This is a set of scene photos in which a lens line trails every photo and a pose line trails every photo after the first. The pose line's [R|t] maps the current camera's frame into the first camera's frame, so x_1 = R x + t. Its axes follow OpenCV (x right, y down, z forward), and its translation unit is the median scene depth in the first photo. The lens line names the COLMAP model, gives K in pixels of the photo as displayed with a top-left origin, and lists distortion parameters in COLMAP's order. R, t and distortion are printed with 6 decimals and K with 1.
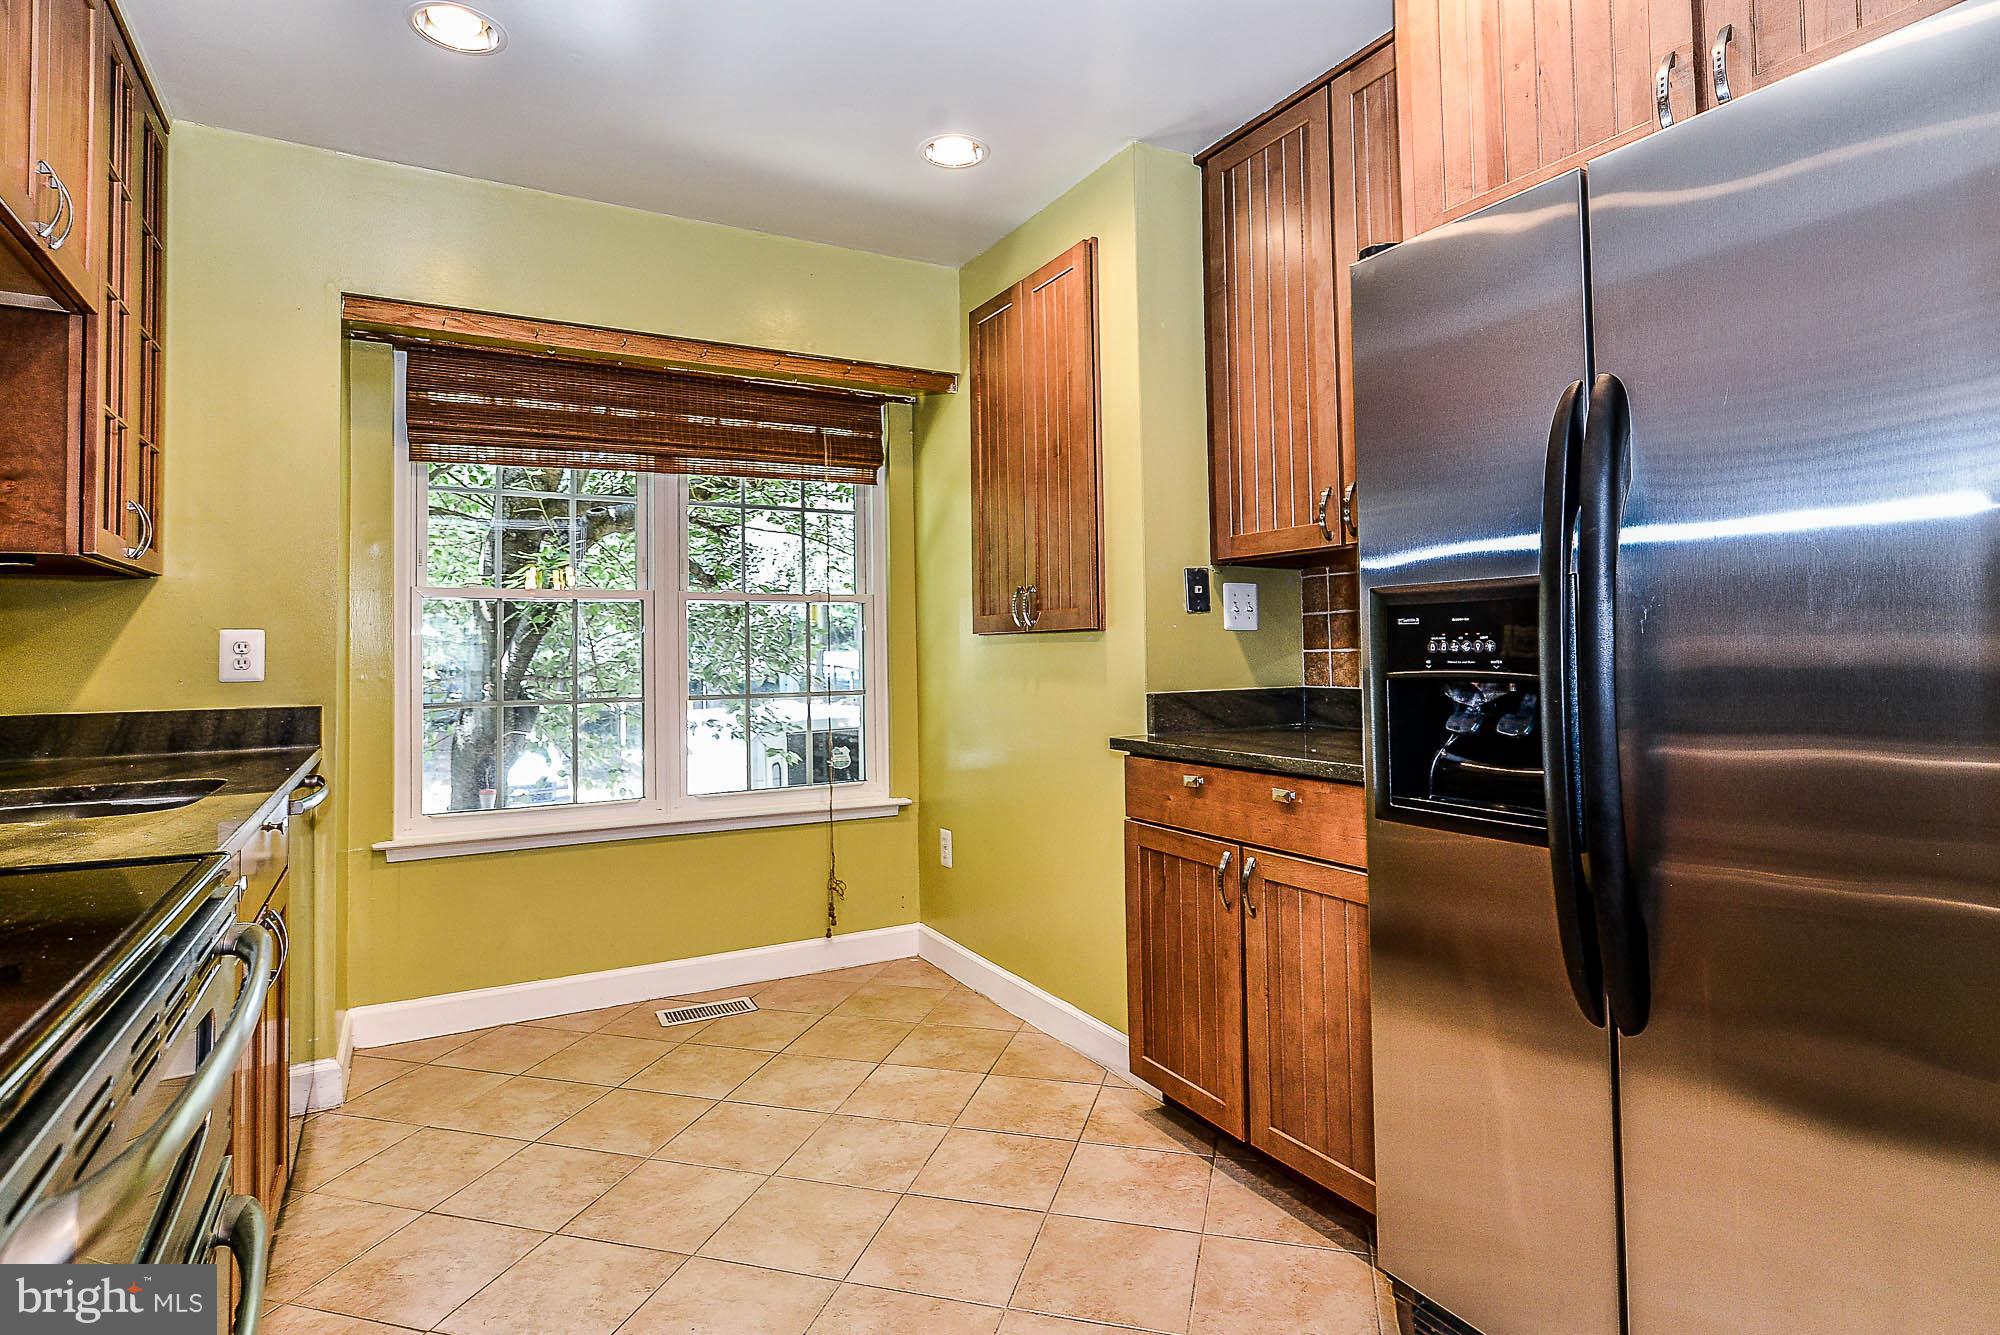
lens RADIAL K [[1035.3, 0, 1011.1], [0, 1035.3, 621.1], [0, 0, 1]] dist [-0.001215, 0.001310]
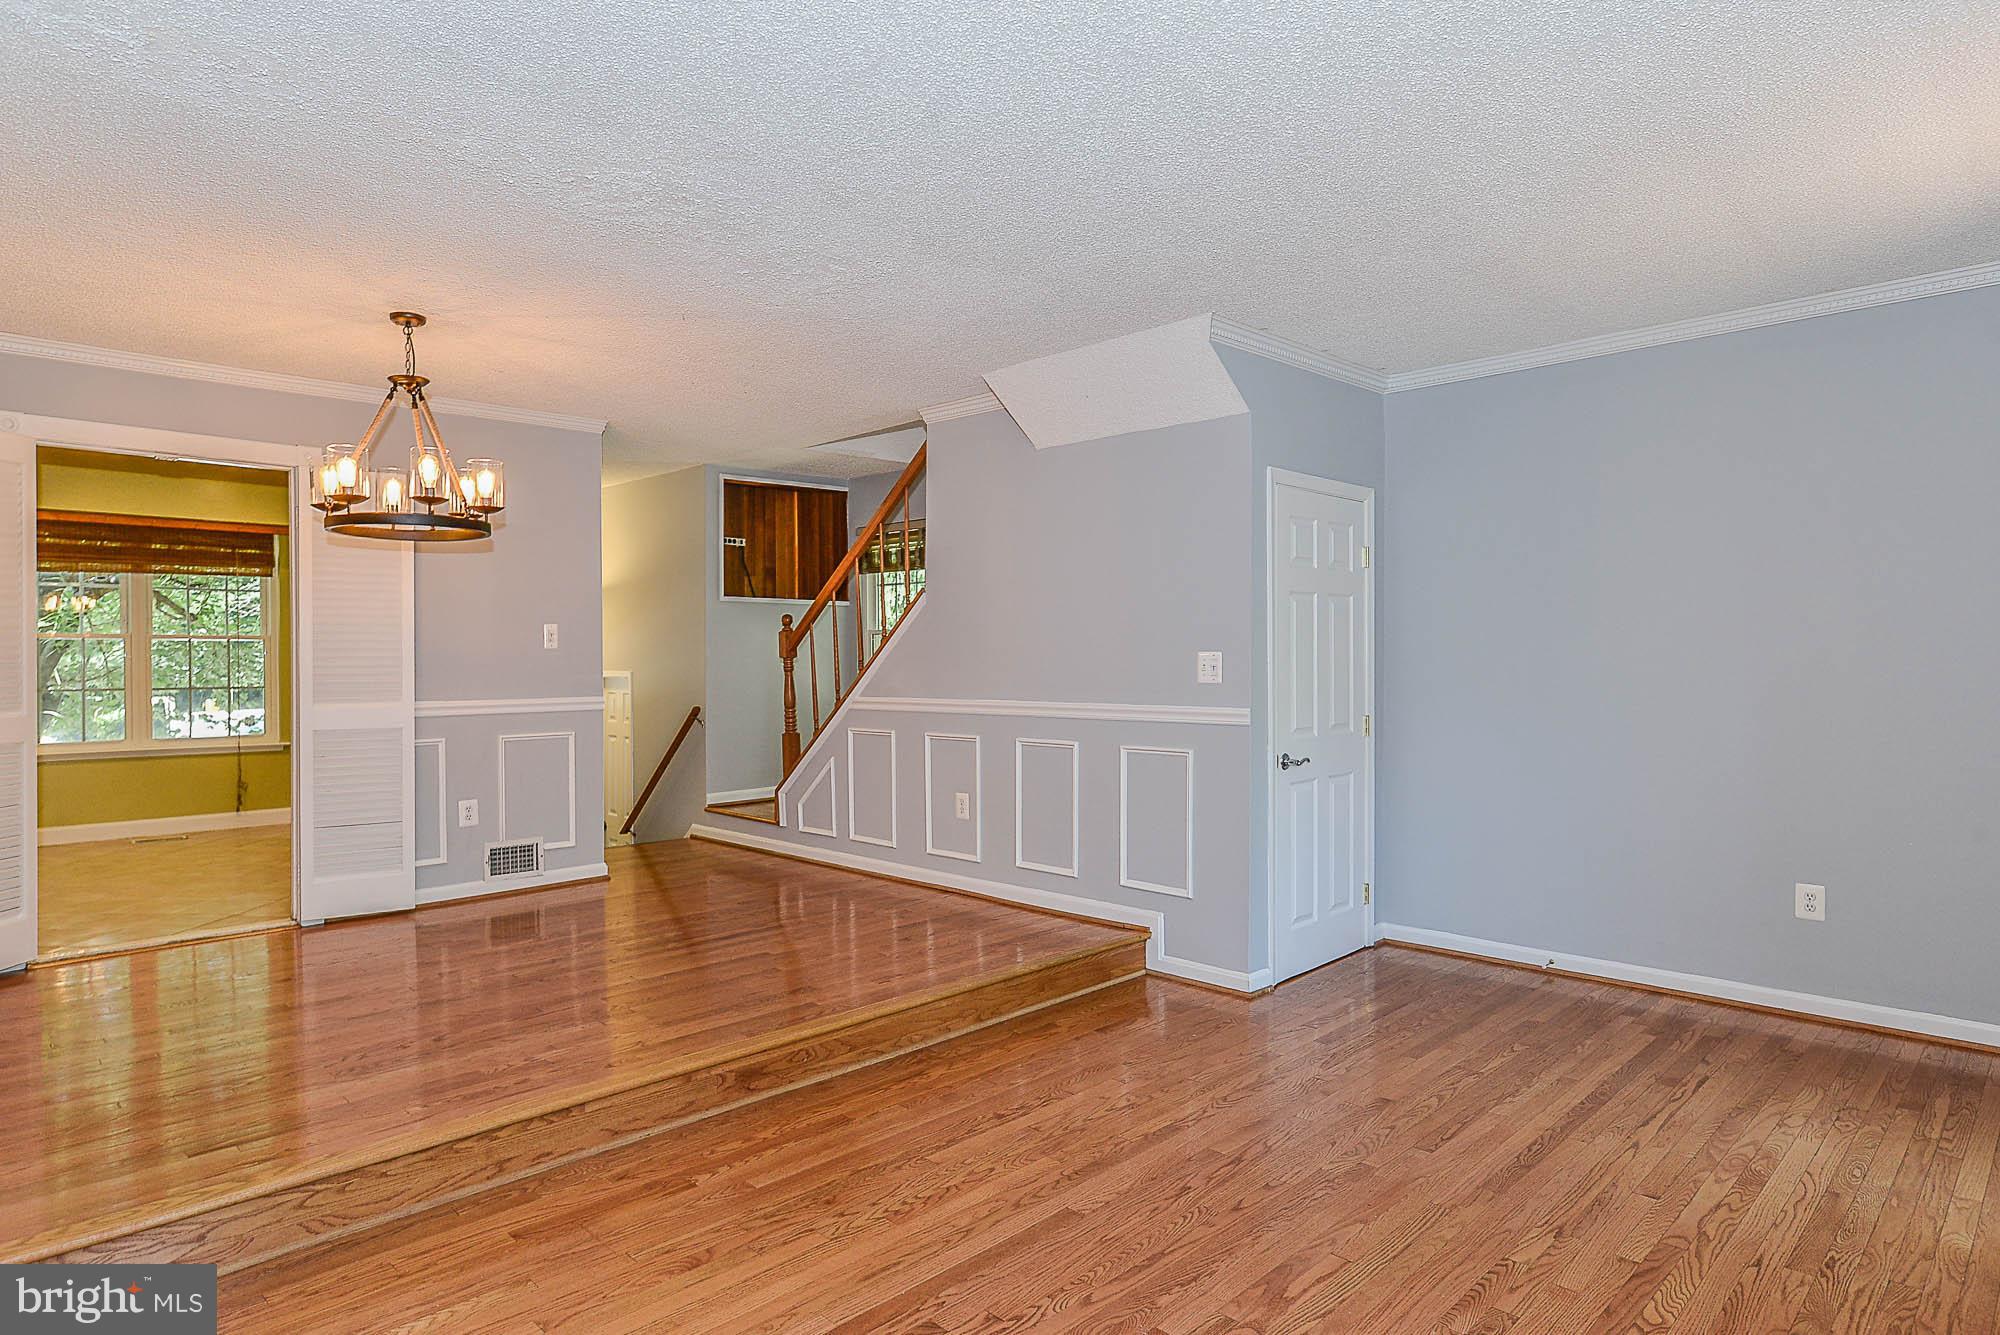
lens RADIAL K [[1132.2, 0, 1011.9], [0, 1132.2, 668.1], [0, 0, 1]] dist [-0.011230, 0.001005]
pose [[0.960379, 0.011168, 0.278473, 0.779750], [-0.021337, 0.999210, 0.033513, -0.082559], [-0.277878, -0.038127, 0.959859, -1.771513]]
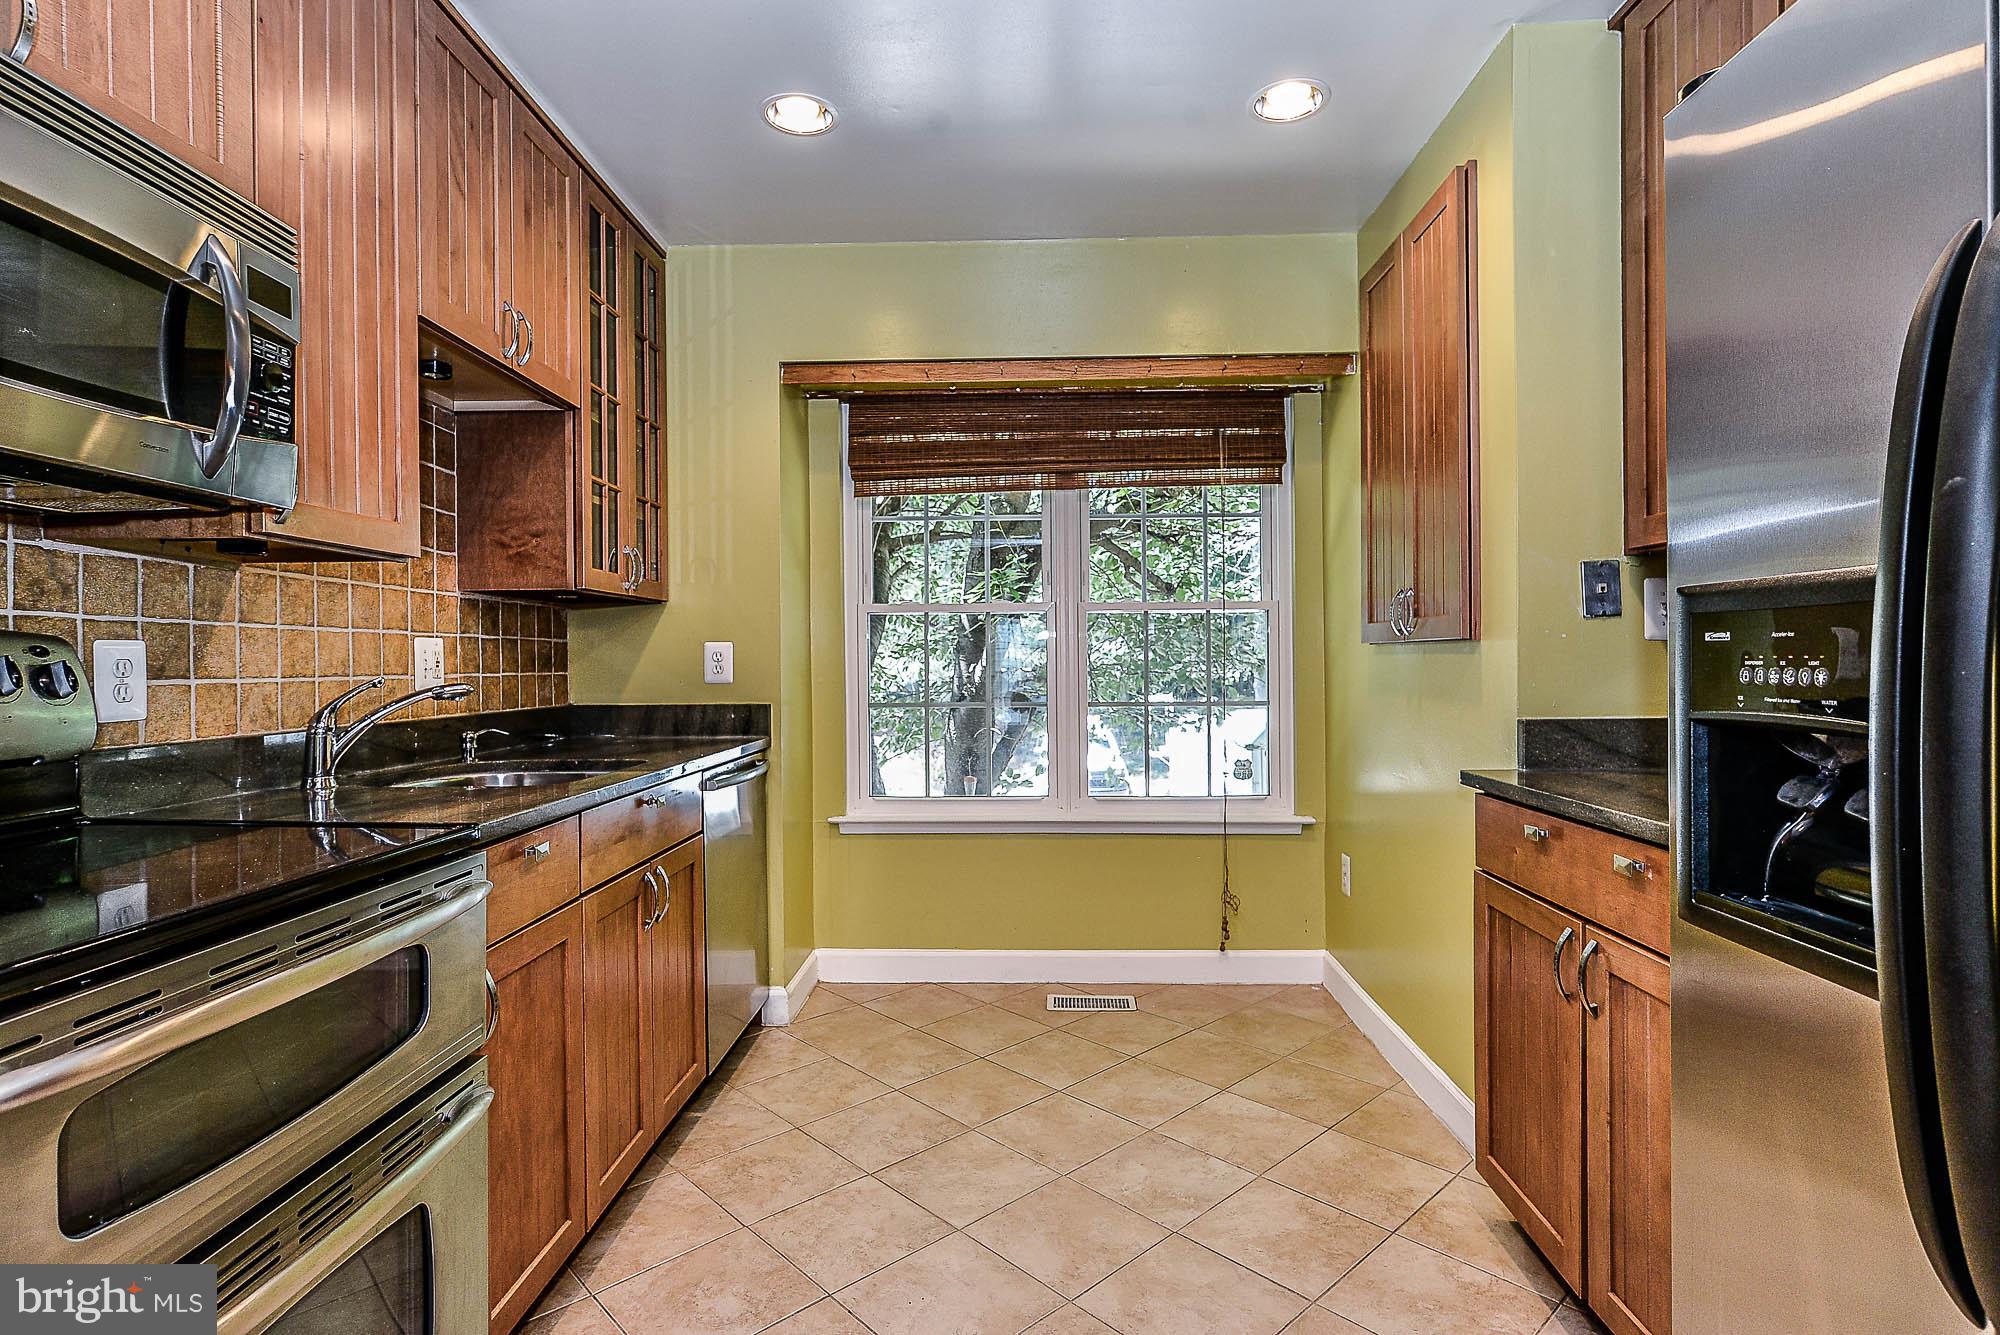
lens RADIAL K [[1010.2, 0, 1012.0], [0, 1010.2, 668.8], [0, 0, 1]] dist [-0.008117, 0.007045]
pose [[0.855671, 0.012120, -0.517378, 0.179726], [0.011330, 0.999047, 0.042142, -0.006388], [0.517396, -0.041922, 0.854719, 0.107915]]
